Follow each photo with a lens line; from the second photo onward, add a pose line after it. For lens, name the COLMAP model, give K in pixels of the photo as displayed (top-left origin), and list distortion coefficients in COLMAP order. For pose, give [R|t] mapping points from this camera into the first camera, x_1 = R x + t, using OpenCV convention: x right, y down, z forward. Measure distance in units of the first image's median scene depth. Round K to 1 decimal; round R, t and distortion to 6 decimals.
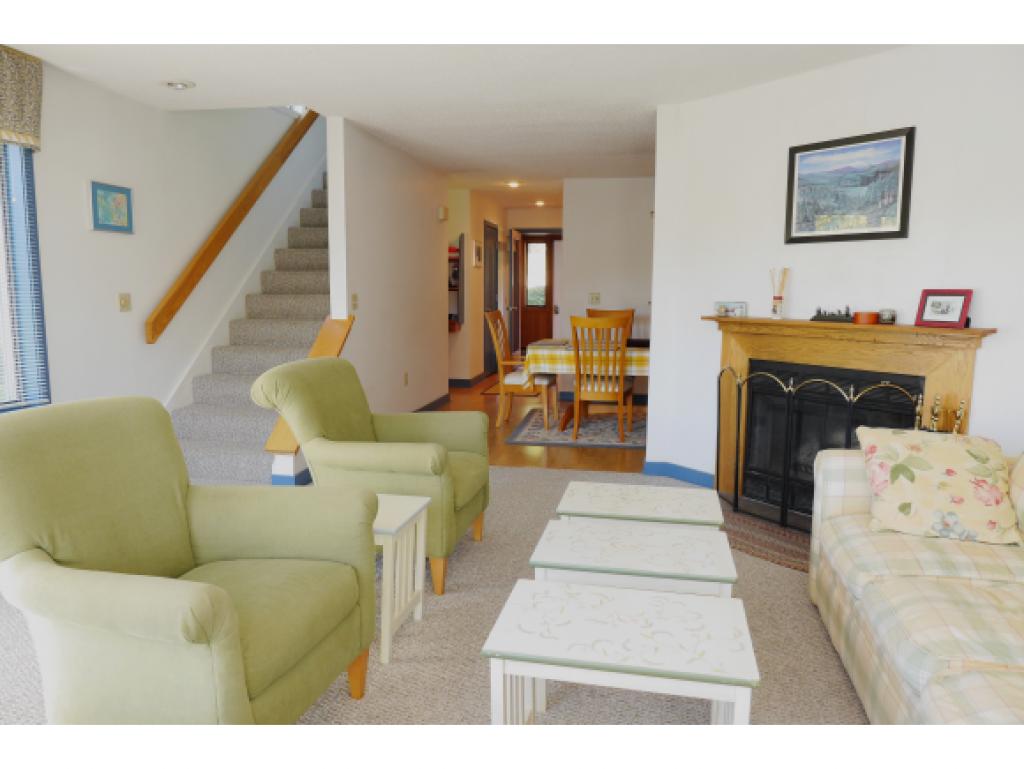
lens RADIAL K [[749.0, 0, 512.0], [0, 749.0, 384.5], [0, 0, 1]] dist [-0.002572, 0.001478]
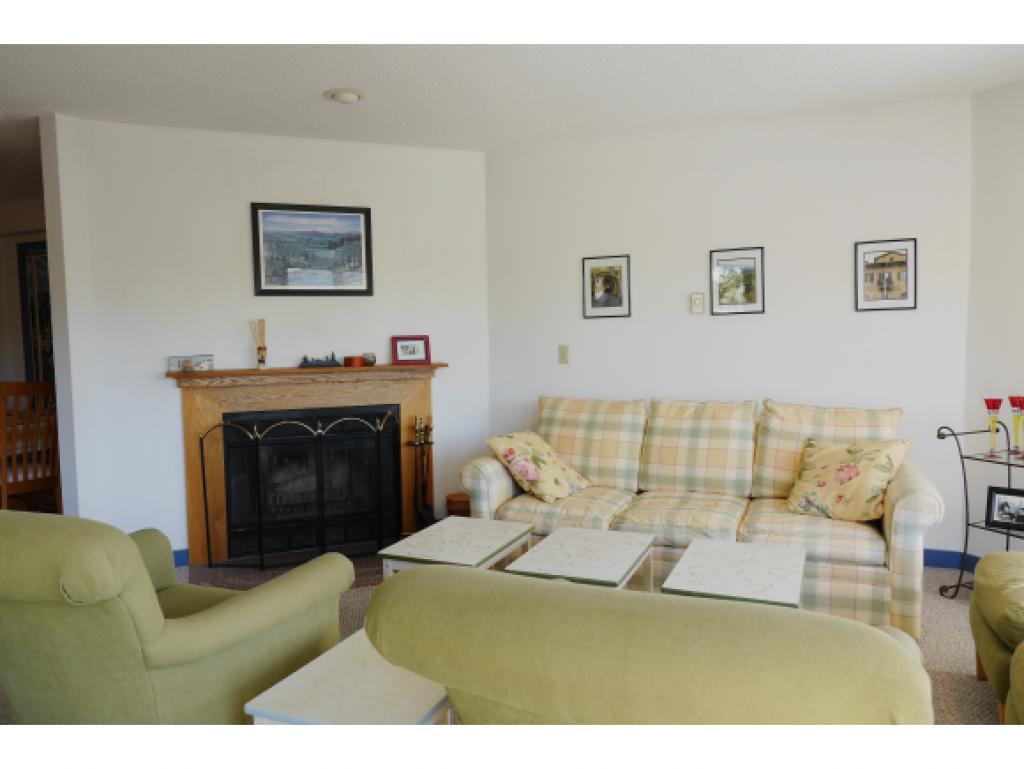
lens RADIAL K [[749.0, 0, 512.0], [0, 749.0, 384.5], [0, 0, 1]] dist [-0.002572, 0.001478]
pose [[0.218231, -0.084853, 0.972201, -0.597512], [0.145164, 0.987952, 0.053643, -0.076899], [-0.965040, 0.129422, 0.227919, 0.474827]]
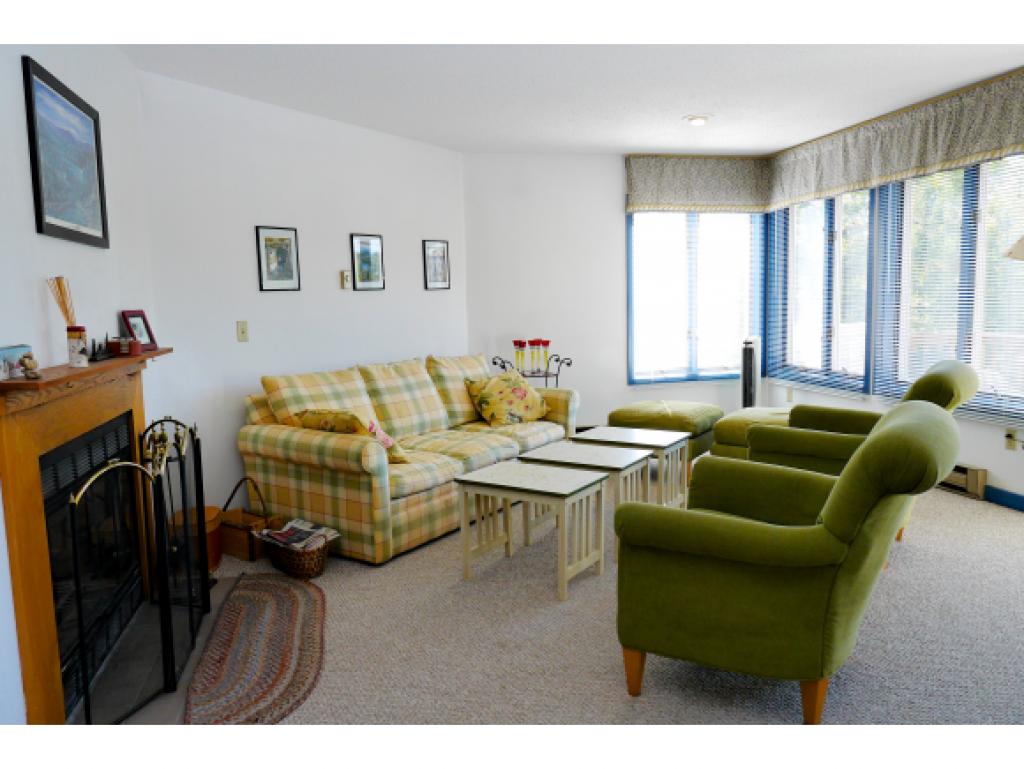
lens RADIAL K [[749.0, 0, 512.0], [0, 749.0, 384.5], [0, 0, 1]] dist [-0.002572, 0.001478]
pose [[-0.934054, -0.031138, 0.355773, -0.169449], [0.058559, 0.969355, 0.238582, -0.204202], [-0.352299, 0.243682, -0.903606, 1.486969]]
